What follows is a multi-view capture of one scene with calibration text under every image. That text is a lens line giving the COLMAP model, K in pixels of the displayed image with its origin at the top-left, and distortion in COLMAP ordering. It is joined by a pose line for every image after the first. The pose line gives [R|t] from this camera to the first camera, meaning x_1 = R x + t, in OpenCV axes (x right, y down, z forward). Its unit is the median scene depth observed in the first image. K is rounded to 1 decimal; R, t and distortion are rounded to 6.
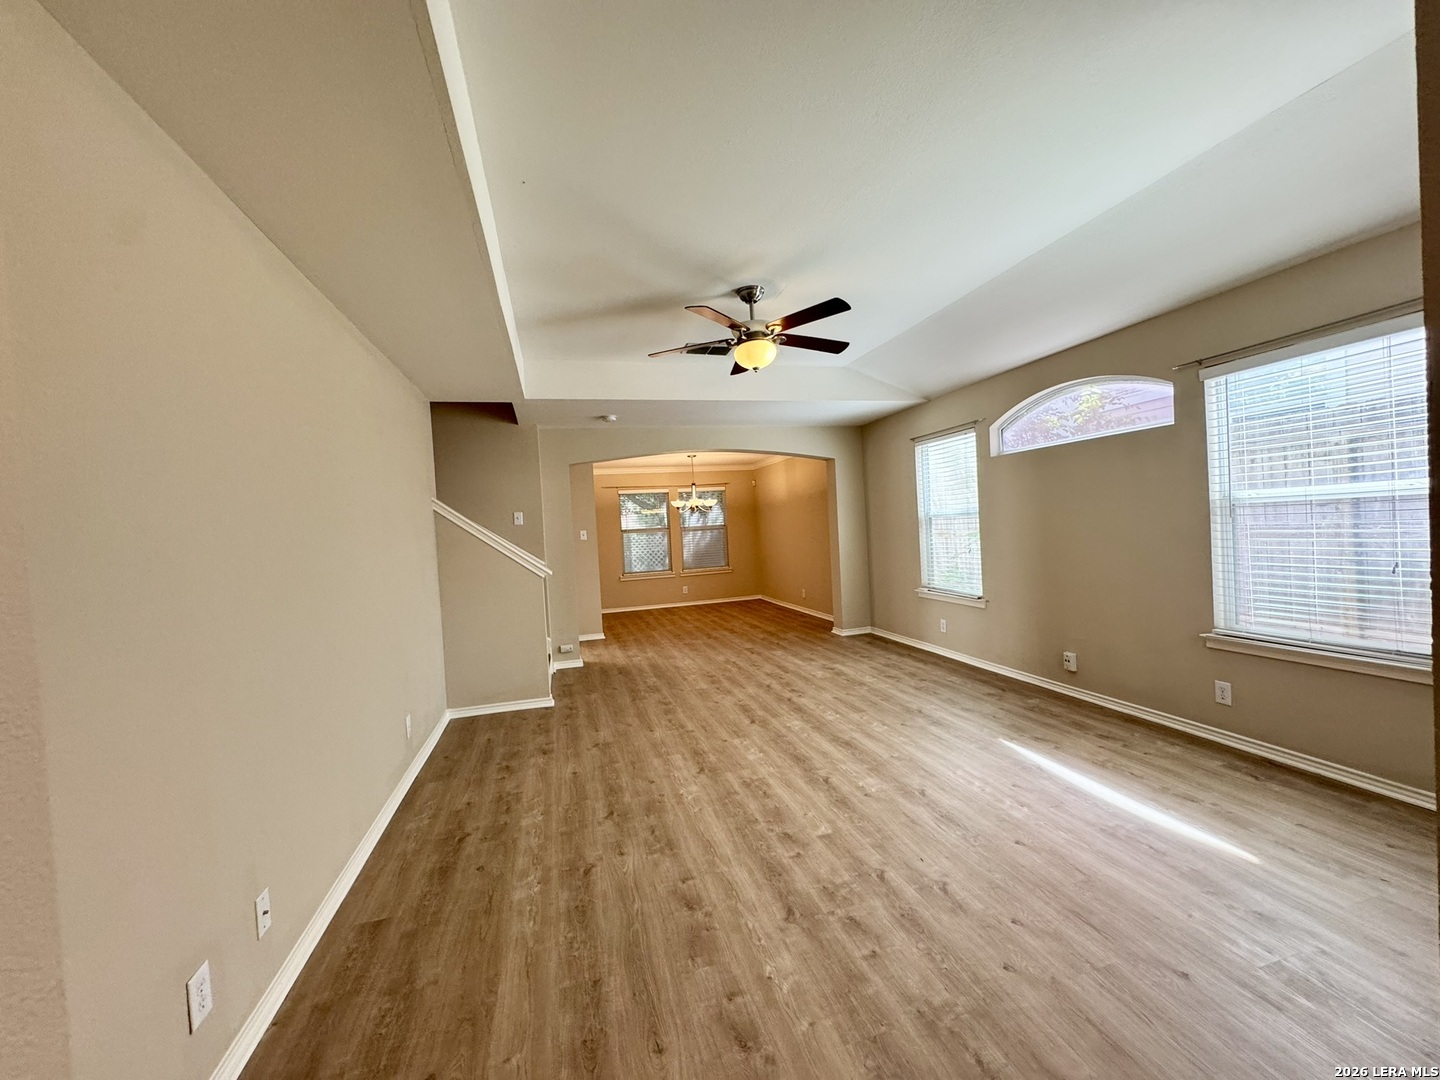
lens RADIAL K [[575.0, 0, 721.1], [0, 575.0, 539.6], [0, 0, 1]] dist [-0.000526, 0.000307]
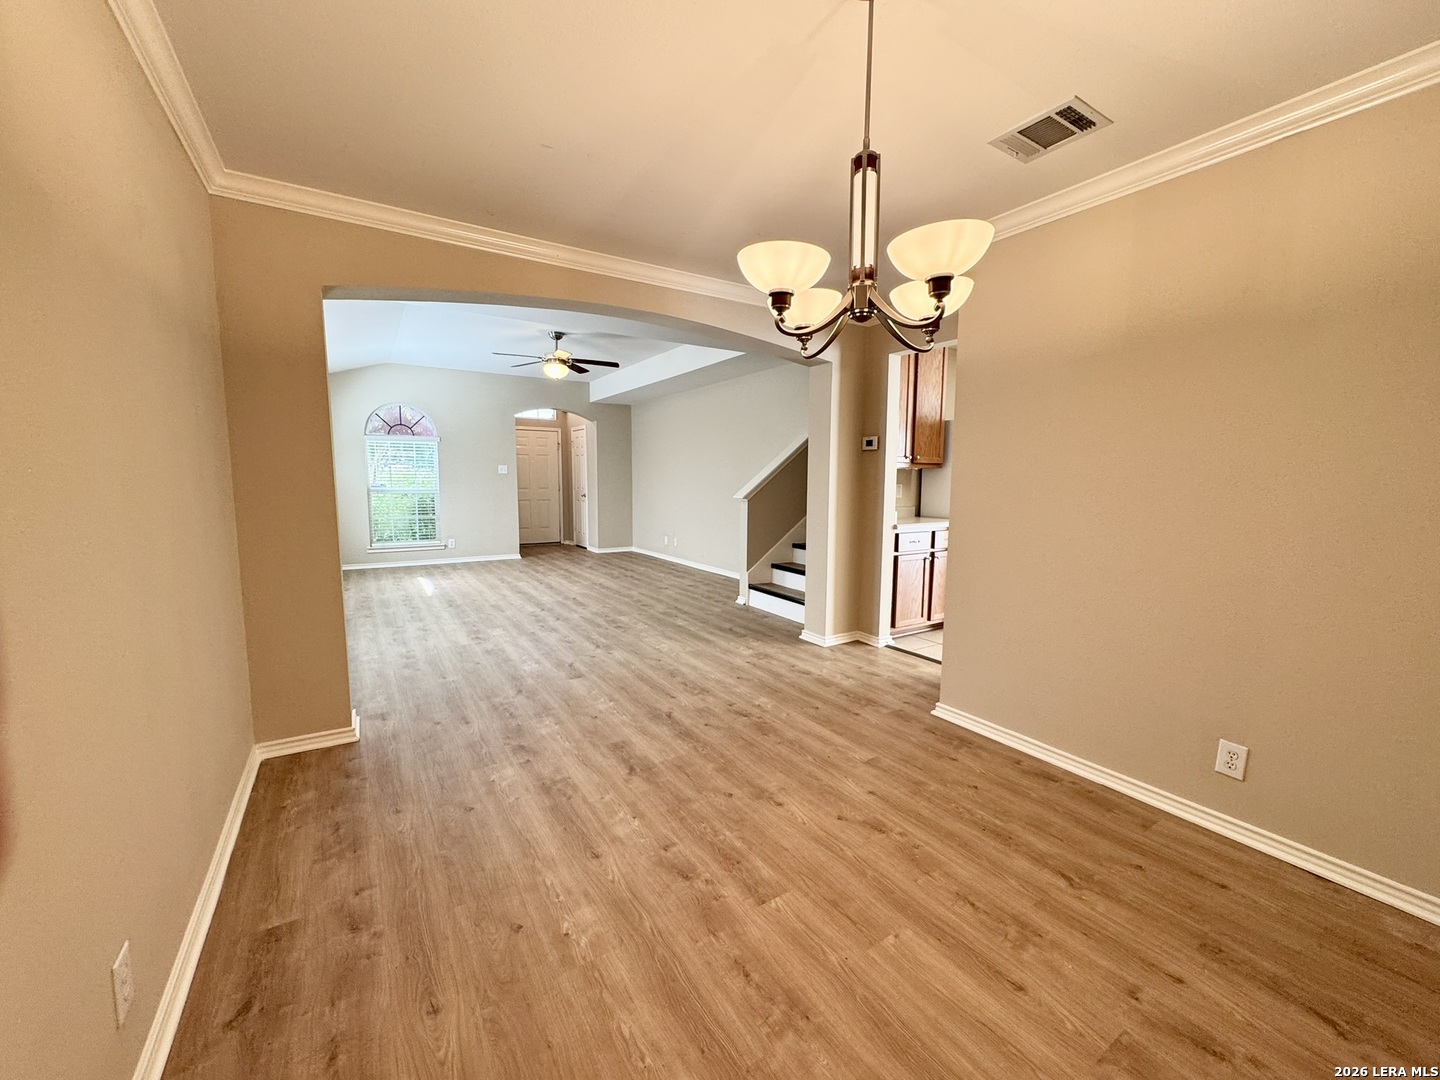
lens RADIAL K [[575.0, 0, 721.1], [0, 575.0, 539.6], [0, 0, 1]] dist [-0.000526, 0.000307]
pose [[-0.956678, 0.080193, -0.279888, 0.101174], [0.040251, 0.988517, 0.145648, -0.038793], [0.288354, 0.128073, -0.948920, 2.635724]]
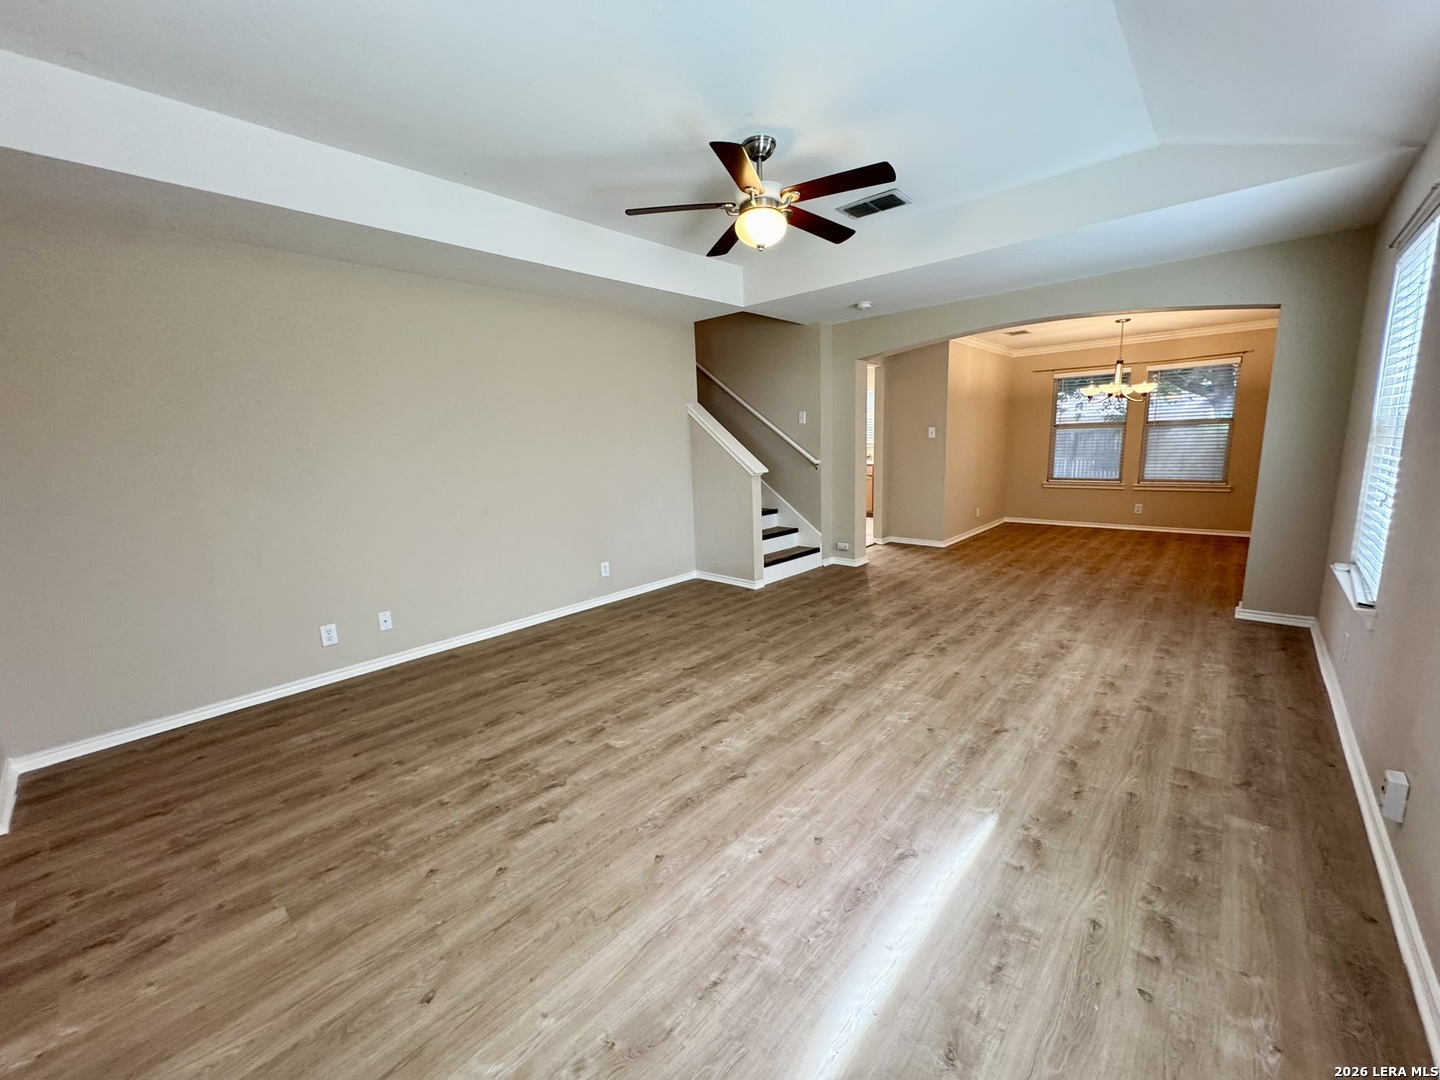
lens RADIAL K [[575.0, 0, 721.1], [0, 575.0, 539.6], [0, 0, 1]] dist [-0.000526, 0.000307]
pose [[0.533571, 0.181921, -0.825958, 0.718841], [-0.013304, 0.978277, 0.206876, -0.049814], [0.845650, -0.099394, 0.524401, 0.433139]]
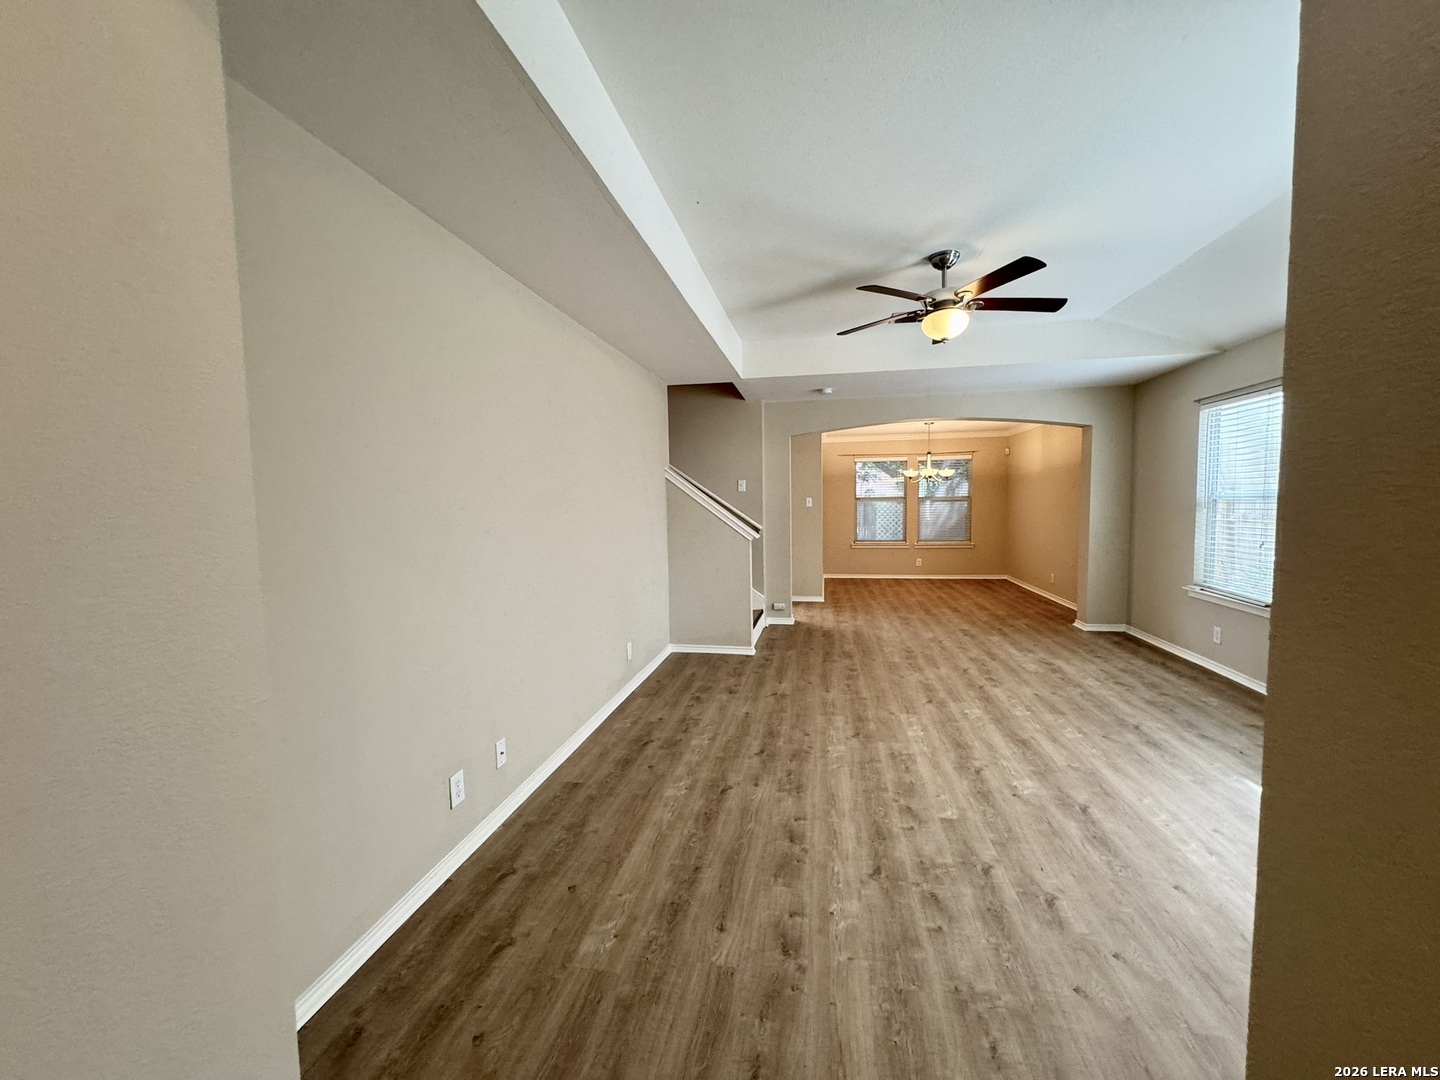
lens RADIAL K [[575.0, 0, 721.1], [0, 575.0, 539.6], [0, 0, 1]] dist [-0.000526, 0.000307]
pose [[0.898505, 0.069782, -0.433382, 0.148980], [-0.042522, 0.996477, 0.072291, -0.017275], [0.436899, -0.046525, 0.898306, -0.032273]]
